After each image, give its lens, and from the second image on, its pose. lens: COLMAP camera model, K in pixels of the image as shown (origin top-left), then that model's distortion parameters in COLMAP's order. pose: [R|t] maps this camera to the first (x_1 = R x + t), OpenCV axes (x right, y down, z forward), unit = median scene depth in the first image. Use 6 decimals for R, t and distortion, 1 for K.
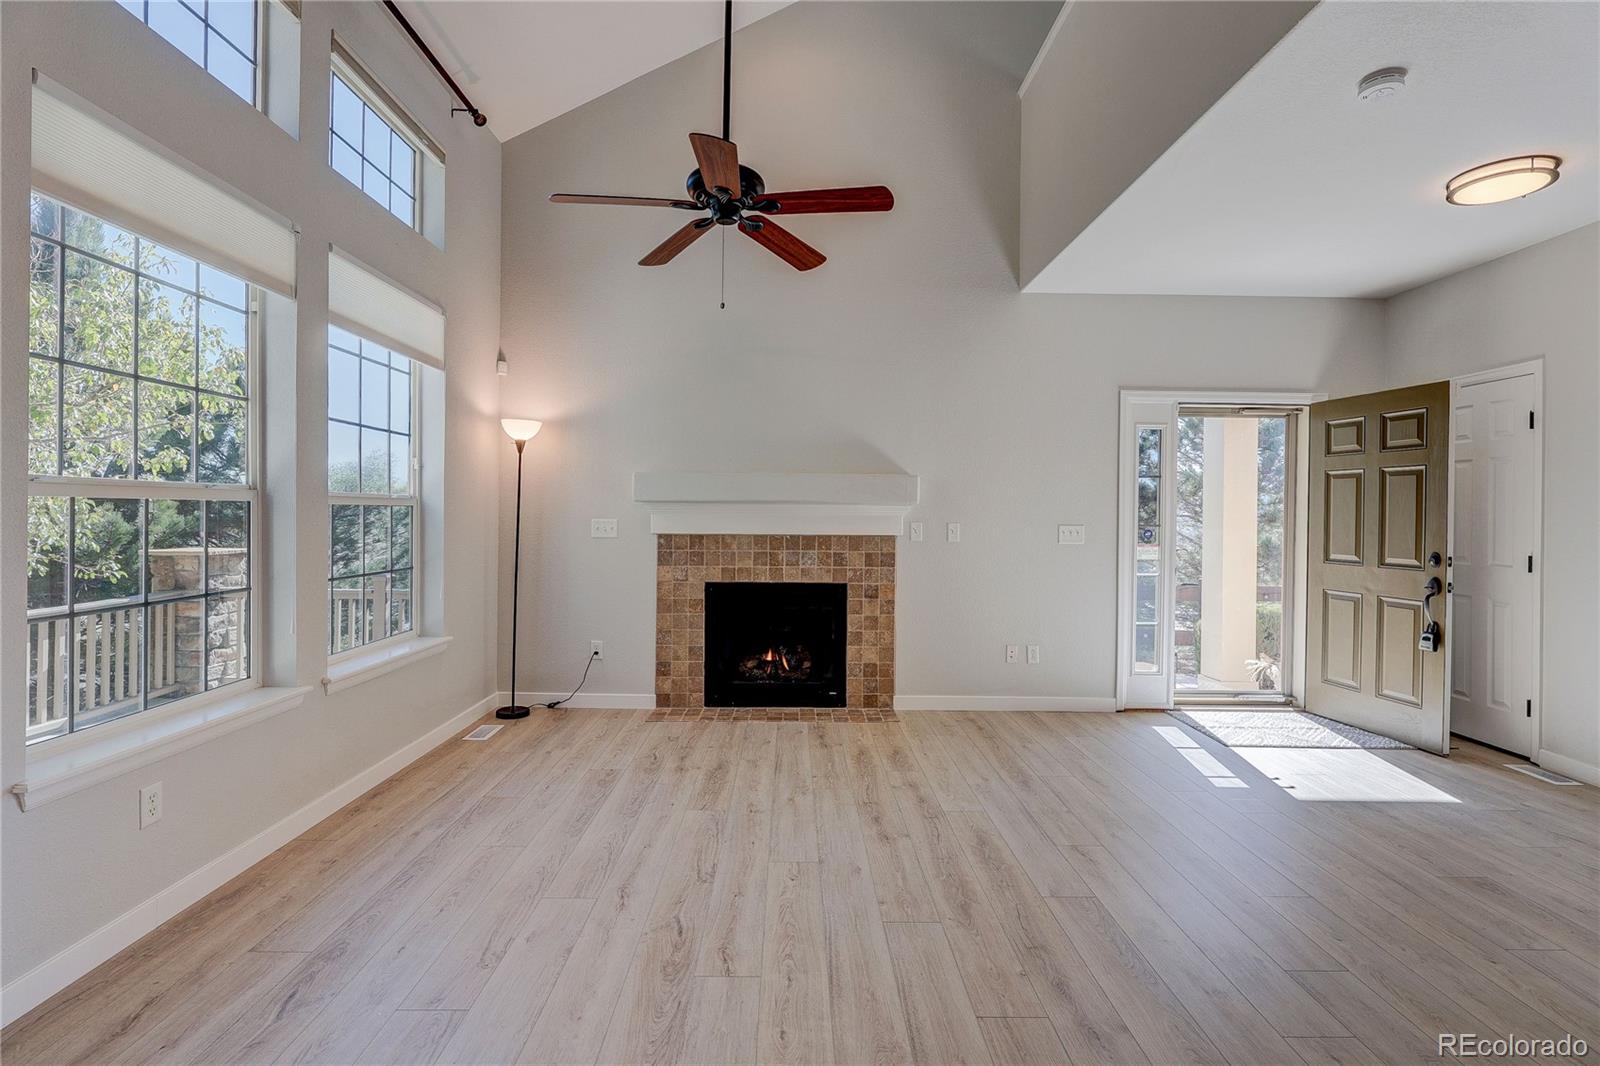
lens RADIAL K [[757.0, 0, 799.4], [0, 757.0, 514.5], [0, 0, 1]] dist [-0.000838, 0.000216]
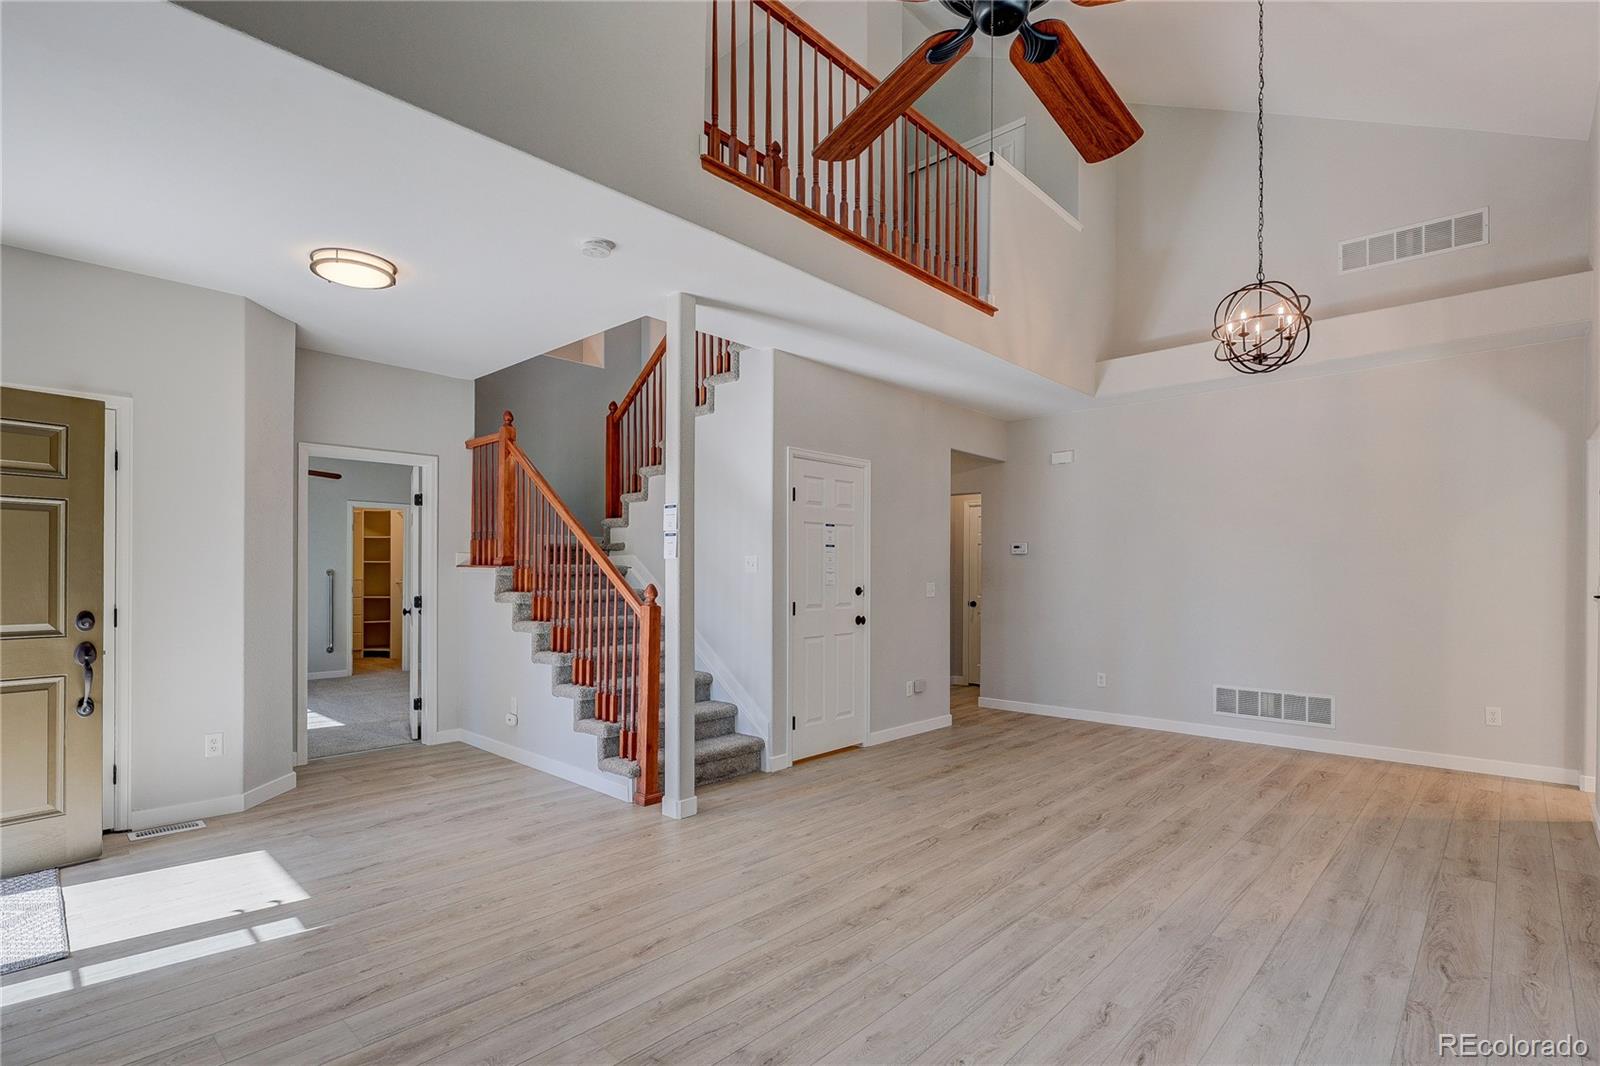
lens RADIAL K [[761.6, 0, 805.2], [0, 761.6, 575.8], [0, 0, 1]] dist [-0.000141, 0.000002]
pose [[-0.723775, -0.020493, 0.689731, -0.258595], [-0.011601, 0.999779, 0.017532, -0.009478], [-0.689938, 0.004688, -0.723853, 1.042683]]
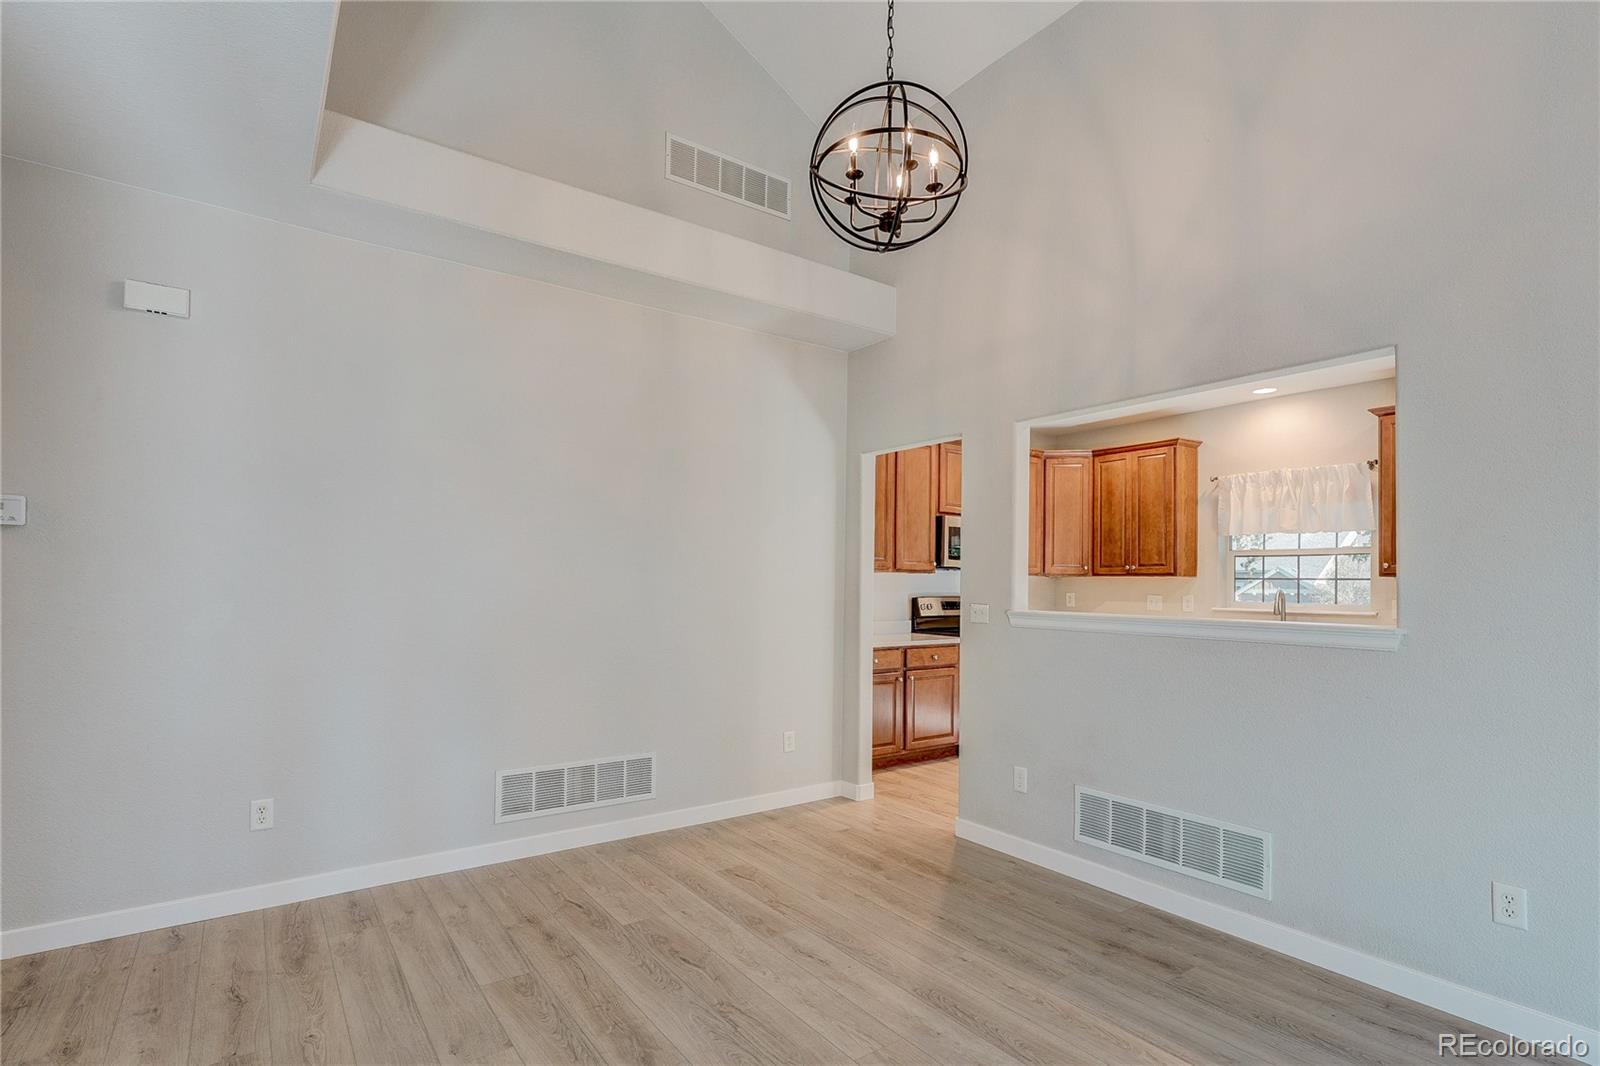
lens RADIAL K [[768.4, 0, 798.4], [0, 768.4, 580.8], [0, 0, 1]] dist [-0.005217, -0.000400]
pose [[-0.823272, -0.027205, -0.566994, 0.392511], [-0.024991, 0.999619, -0.011676, 0.002149], [0.567096, 0.004558, -0.823639, 0.349353]]
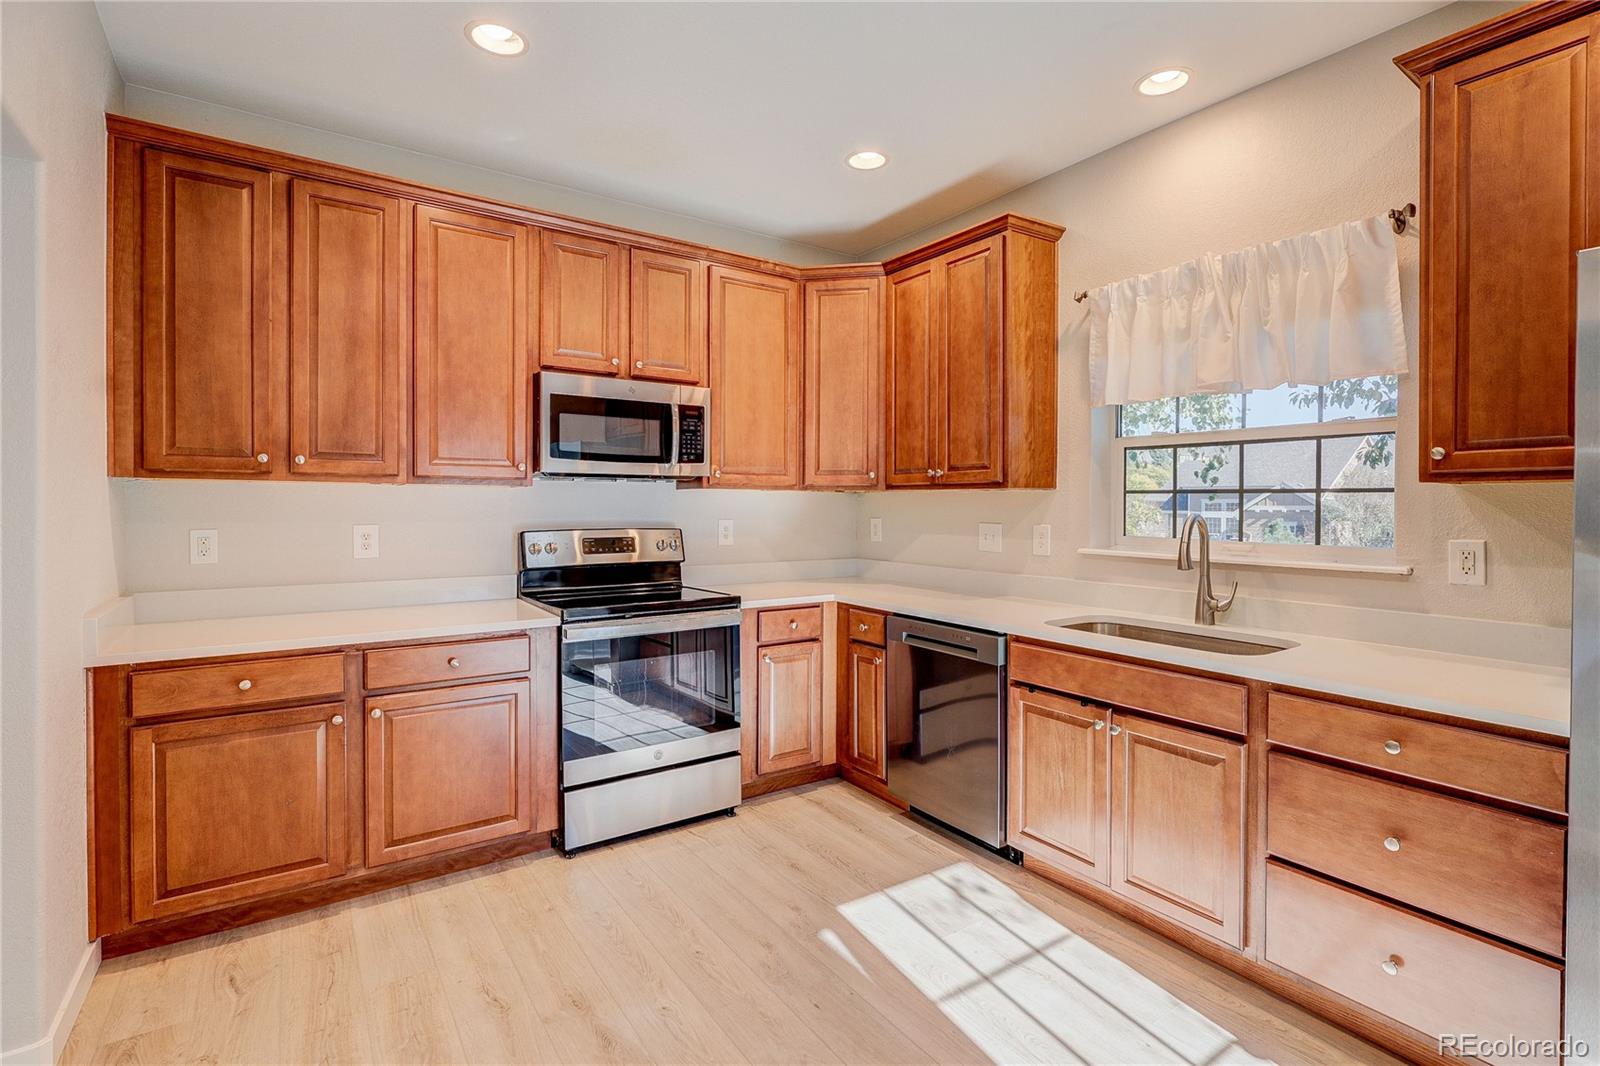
lens RADIAL K [[757.0, 0, 799.4], [0, 757.0, 514.5], [0, 0, 1]] dist [-0.000838, 0.000216]
pose [[-0.836139, -0.011813, -0.548391, -0.460072], [-0.018865, 0.999796, 0.007226, -0.017800], [0.548194, 0.016388, -0.836191, 0.058484]]
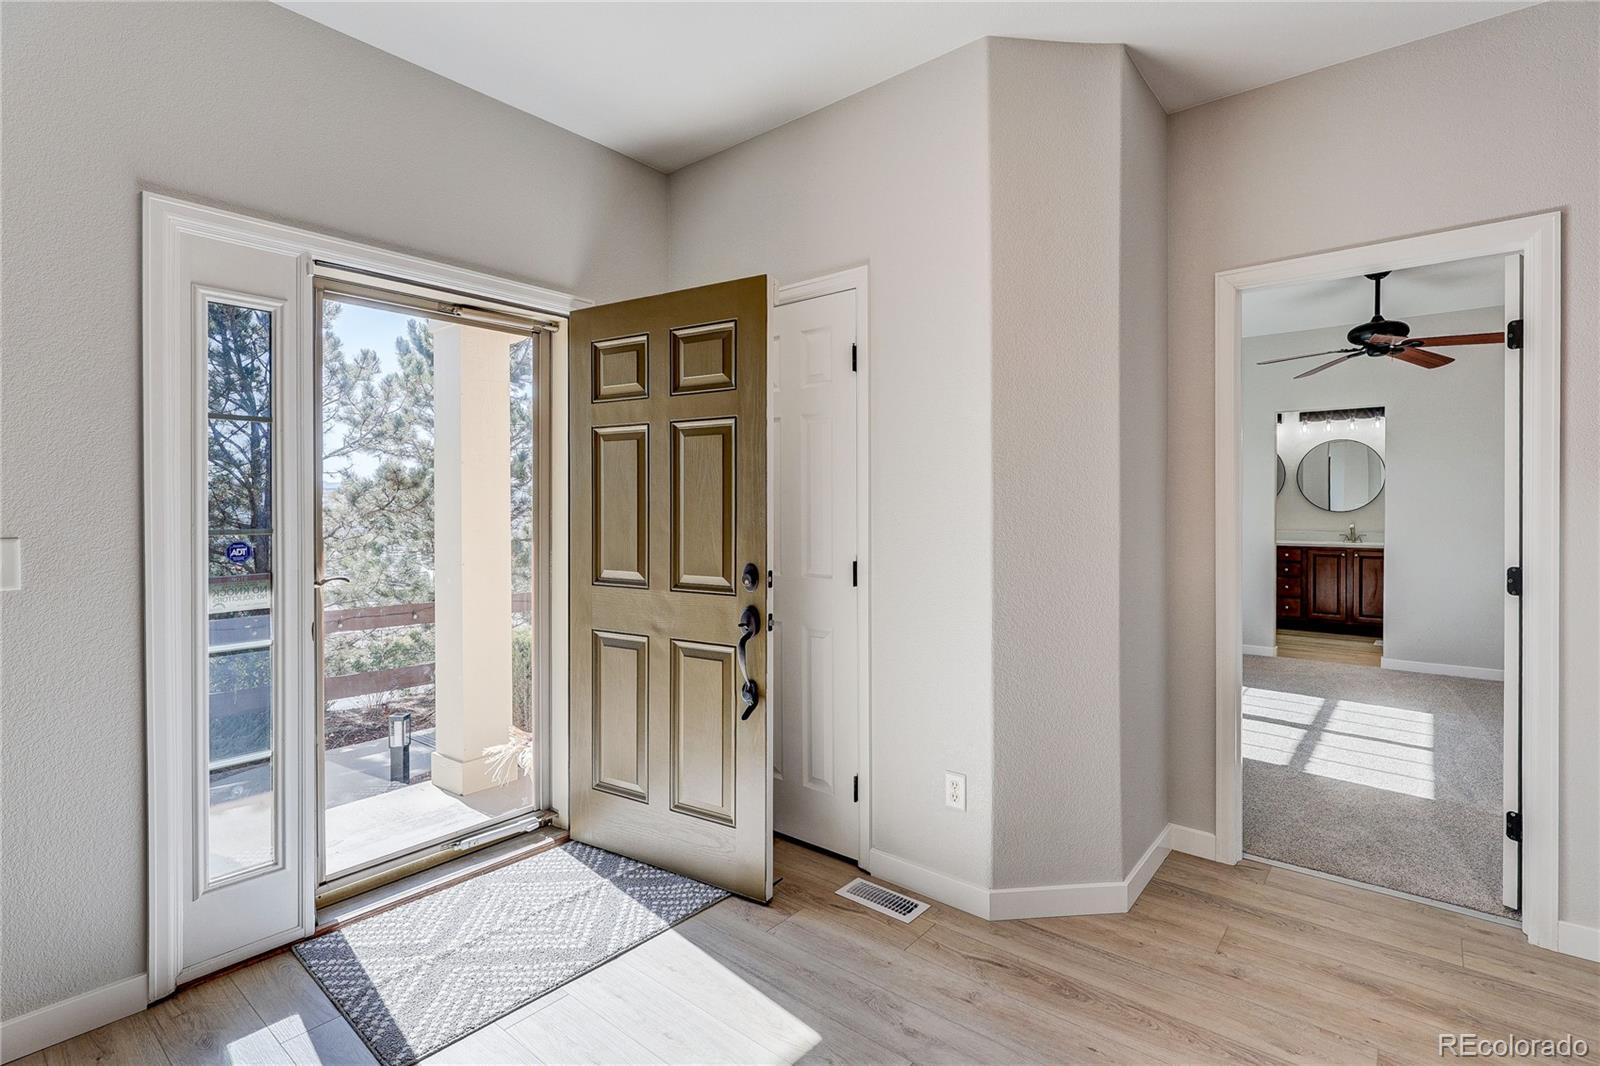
lens RADIAL K [[757.0, 0, 799.4], [0, 757.0, 514.5], [0, 0, 1]] dist [-0.000838, 0.000216]
pose [[0.647462, -0.017999, 0.761885, 0.406867], [0.011677, 0.999838, 0.013697, 0.003591], [-0.762009, 0.000028, 0.647567, 0.577628]]
